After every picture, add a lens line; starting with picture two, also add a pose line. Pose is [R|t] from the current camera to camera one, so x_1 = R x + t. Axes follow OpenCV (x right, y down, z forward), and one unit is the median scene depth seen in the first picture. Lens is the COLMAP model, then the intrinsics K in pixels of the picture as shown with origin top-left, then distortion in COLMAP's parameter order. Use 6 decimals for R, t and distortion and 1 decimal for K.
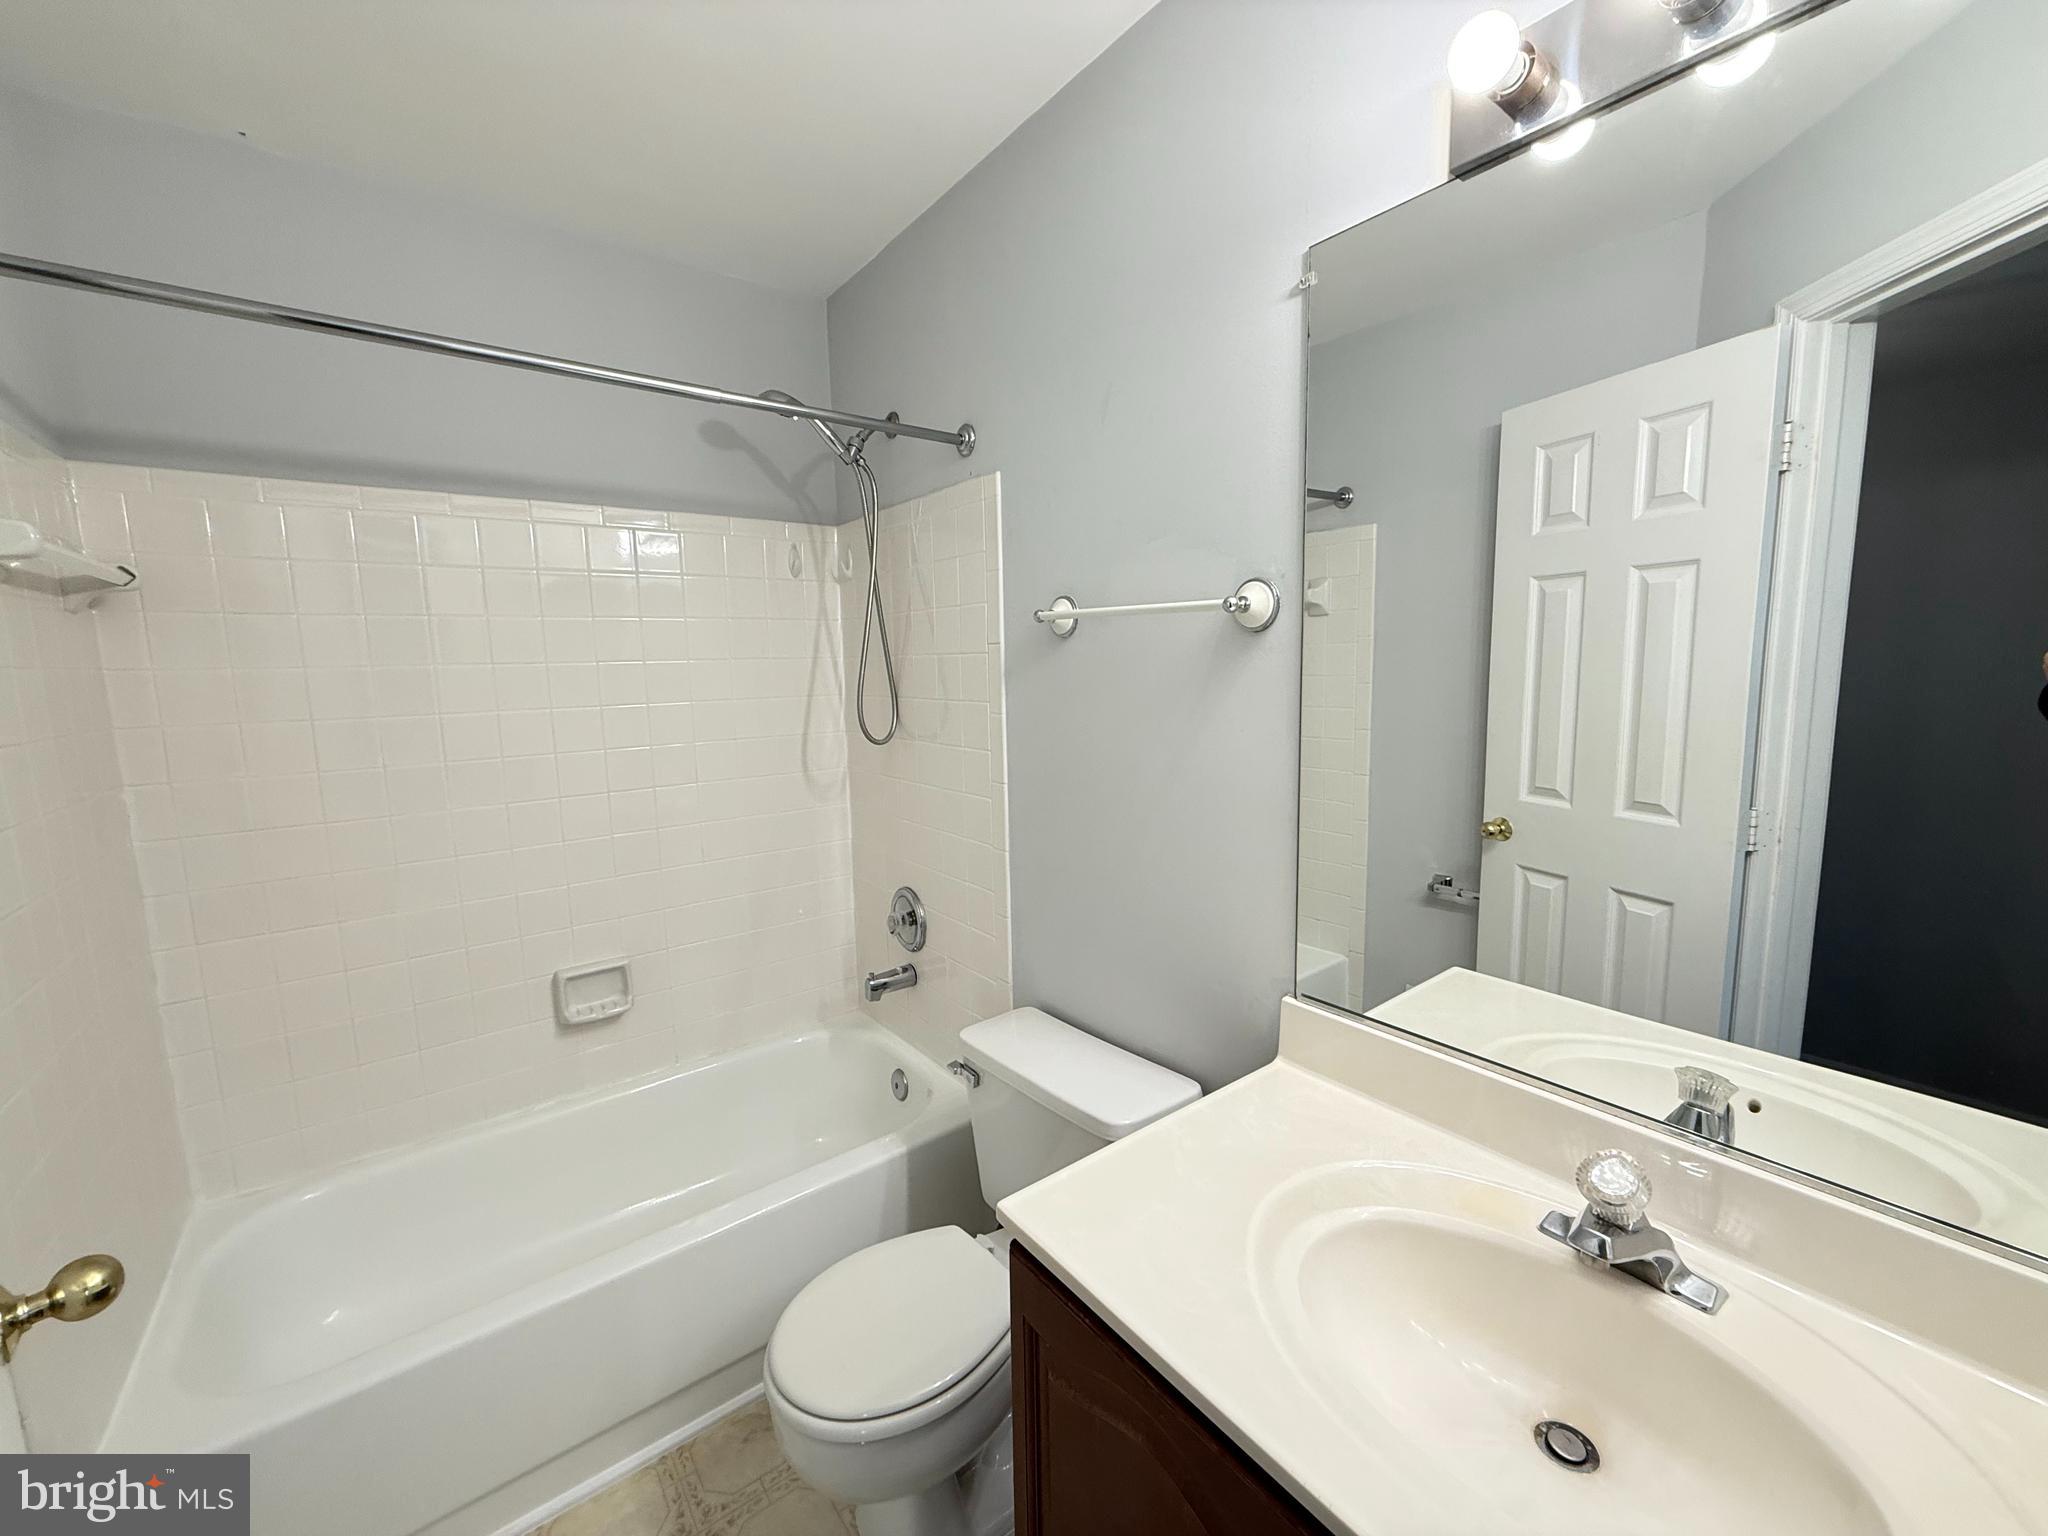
lens RADIAL K [[813.5, 0, 1024.8], [0, 813.5, 764.3], [0, 0, 1]] dist [-0.000547, -0.000115]
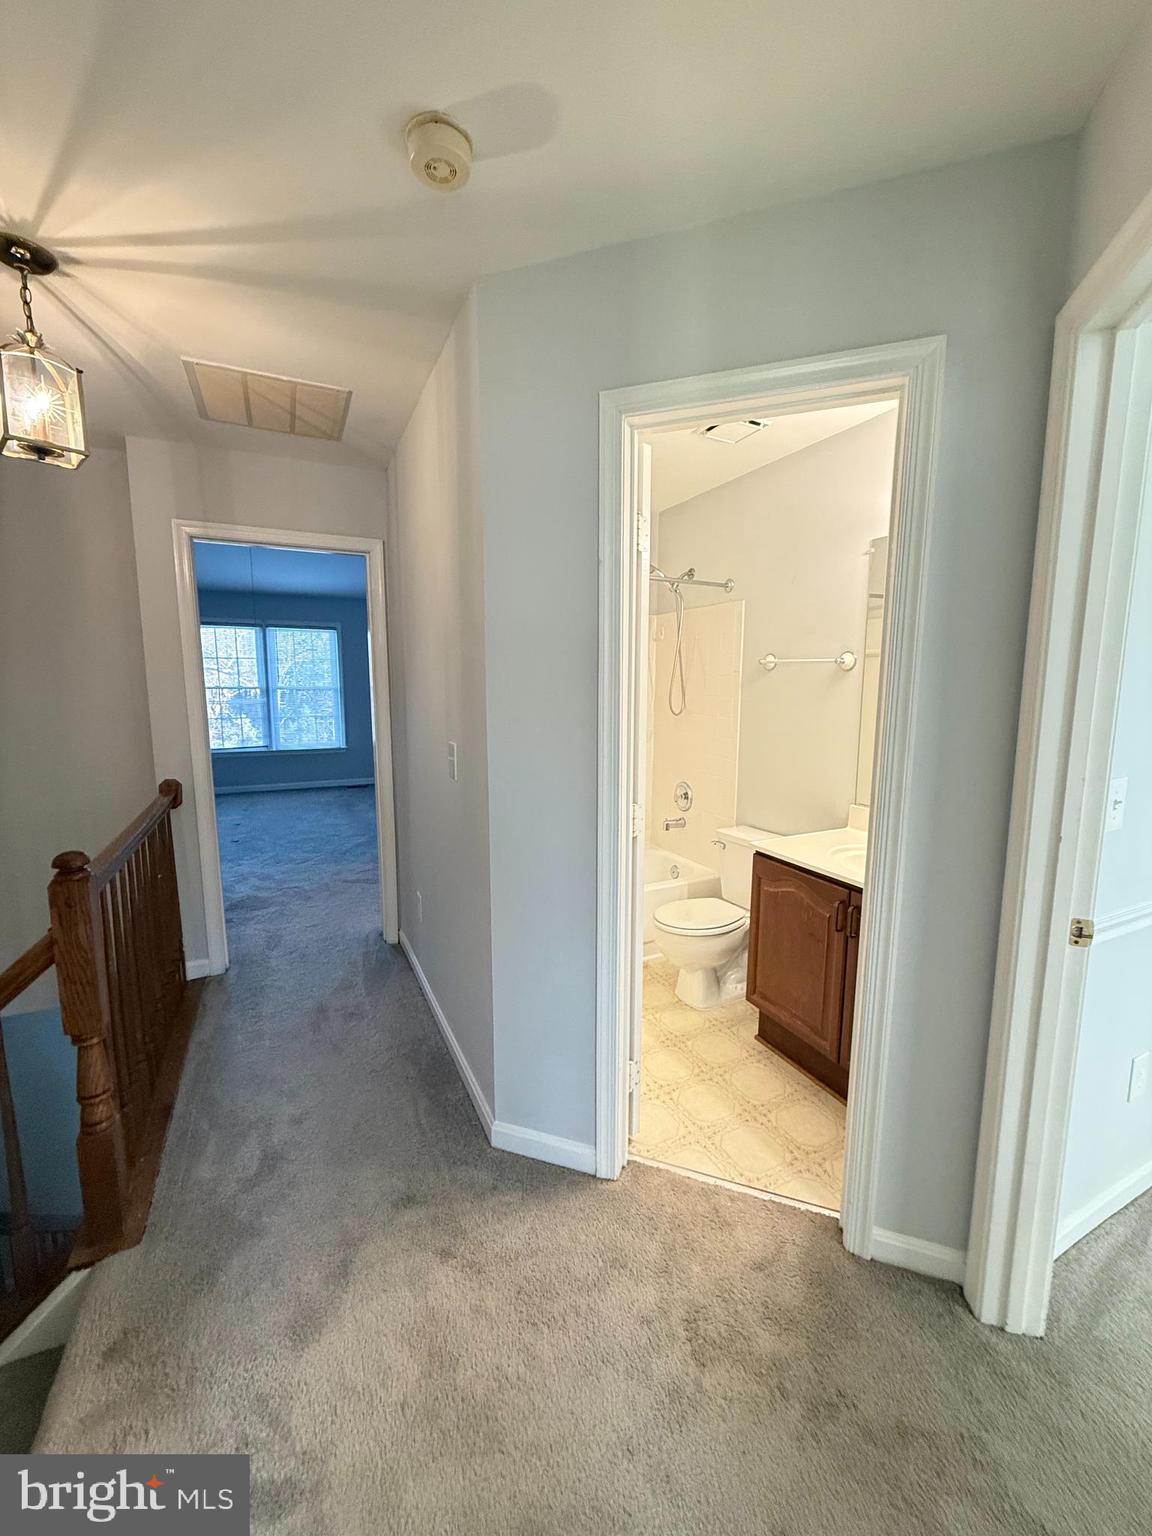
lens RADIAL K [[610.1, 0, 579.5], [0, 610.1, 764.5], [0, 0, 1]] dist [-0.000547, -0.000115]
pose [[0.980868, 0.050671, -0.187964, -0.117890], [-0.048616, 0.998697, 0.015530, 0.097195], [0.188506, -0.006095, 0.982053, -0.704241]]
